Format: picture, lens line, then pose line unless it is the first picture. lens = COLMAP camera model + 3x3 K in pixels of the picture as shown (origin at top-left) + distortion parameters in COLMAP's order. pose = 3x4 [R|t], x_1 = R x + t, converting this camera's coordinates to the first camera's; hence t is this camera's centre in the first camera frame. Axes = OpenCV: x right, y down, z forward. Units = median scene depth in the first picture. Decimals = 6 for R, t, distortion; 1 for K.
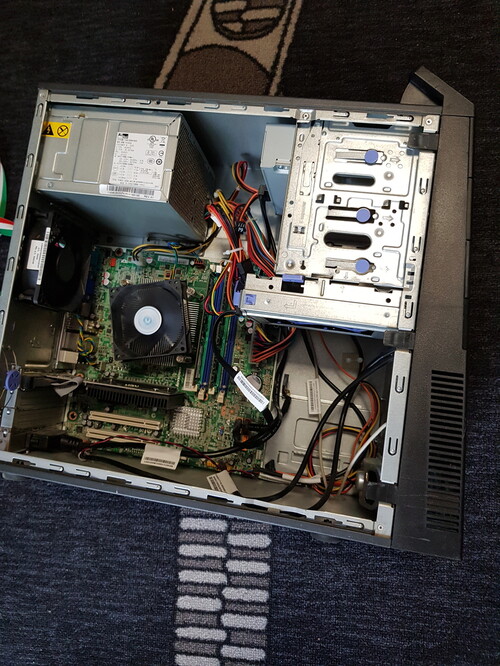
lens RADIAL K [[513.8, 0, 250.0], [0, 513.8, 333.0], [0, 0, 1]] dist [0.072953, -0.111823]
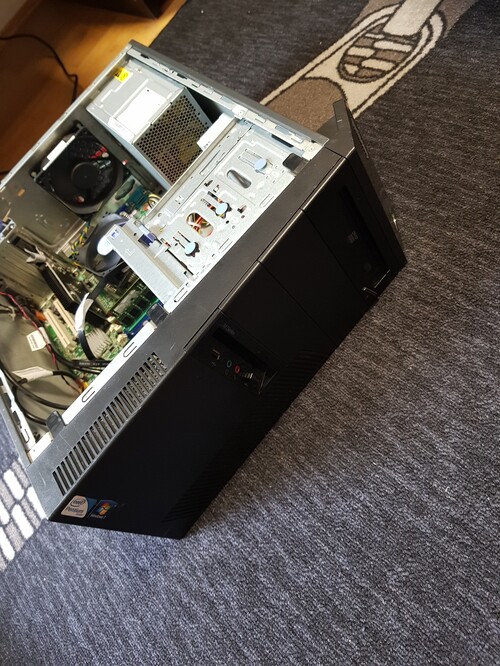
lens RADIAL K [[513.8, 0, 250.0], [0, 513.8, 333.0], [0, 0, 1]] dist [0.072953, -0.111823]
pose [[0.728691, 0.500814, -0.467113, 0.590258], [-0.558596, 0.829251, 0.017677, -0.050221], [0.396207, 0.248046, 0.884021, 0.122742]]
